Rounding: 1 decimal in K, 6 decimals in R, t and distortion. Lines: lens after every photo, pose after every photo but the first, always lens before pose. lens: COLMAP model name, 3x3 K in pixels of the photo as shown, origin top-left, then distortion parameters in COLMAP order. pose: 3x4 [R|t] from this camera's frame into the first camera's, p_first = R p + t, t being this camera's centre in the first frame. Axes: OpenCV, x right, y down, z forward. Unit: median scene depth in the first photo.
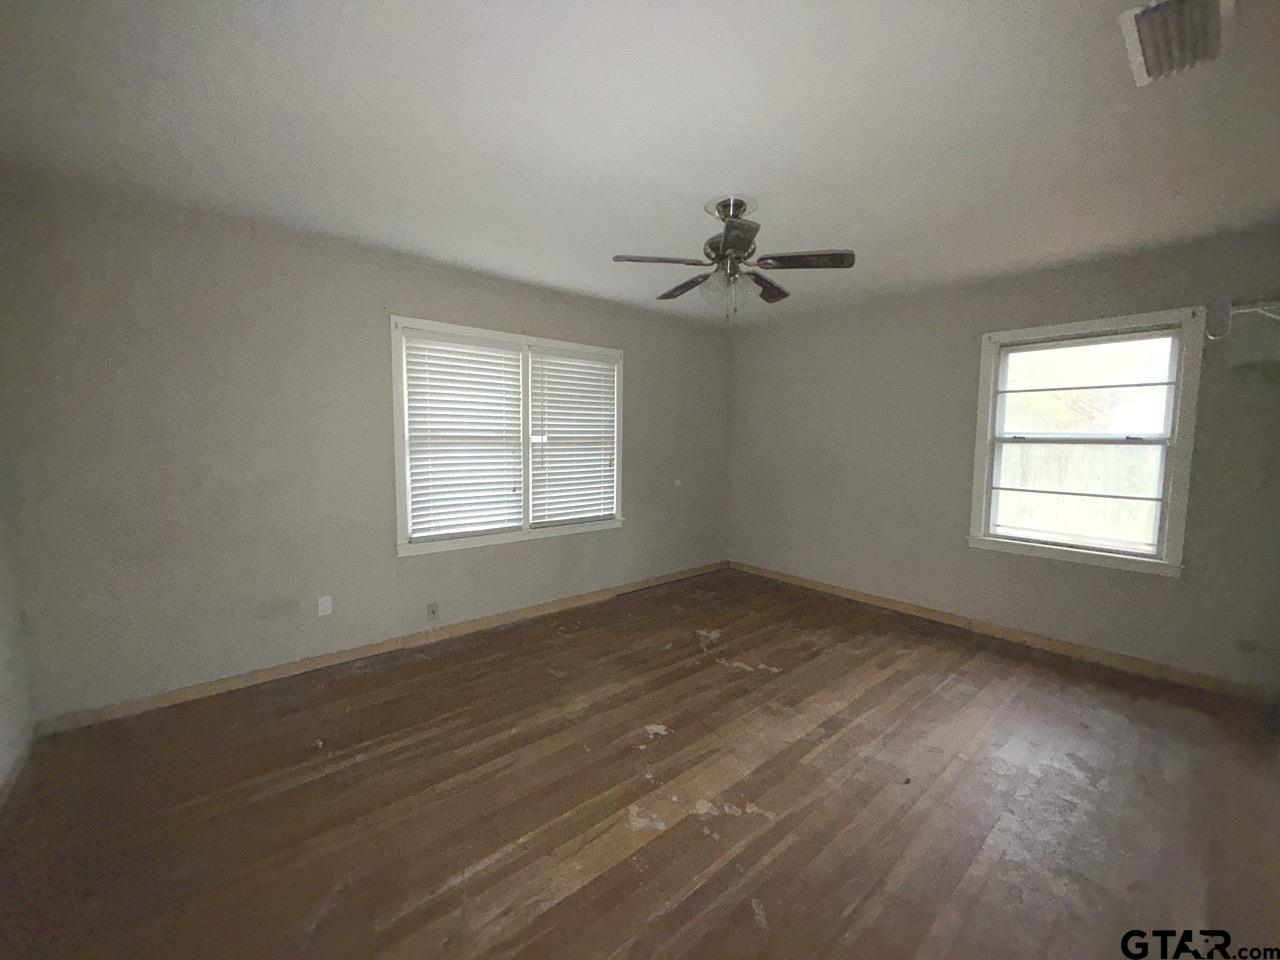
lens RADIAL K [[504.8, 0, 640.0], [0, 504.8, 480.0], [0, 0, 1]] dist [-0.003179, 0.000028]
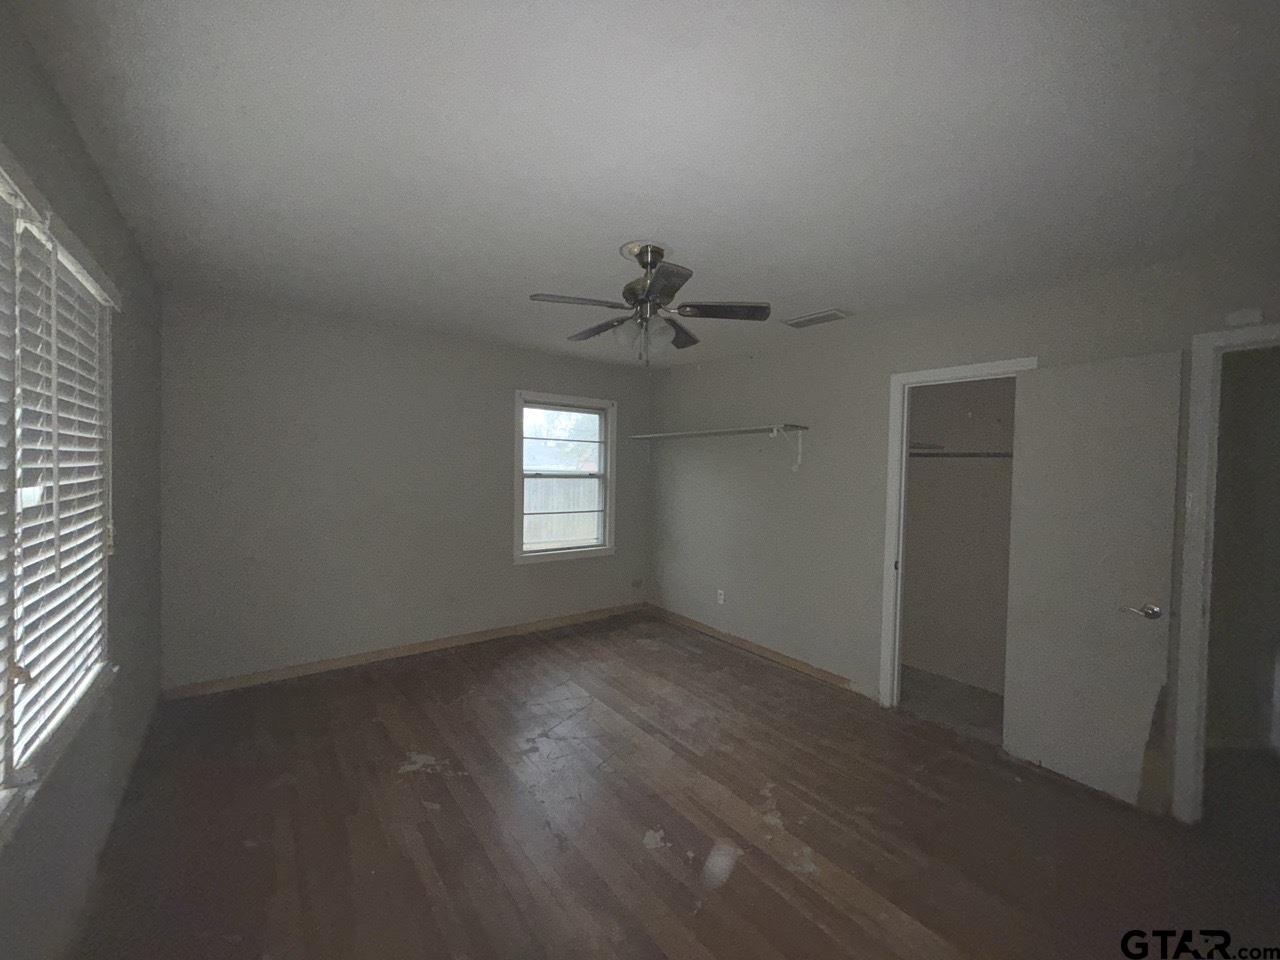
lens RADIAL K [[515.8, 0, 640.0], [0, 515.8, 480.0], [0, 0, 1]] dist [0.061888, 0.000058]
pose [[0.065967, -0.032056, 0.997307, -0.644745], [0.063807, 0.997574, 0.027844, -0.098617], [-0.995780, 0.061798, 0.067852, 0.714746]]
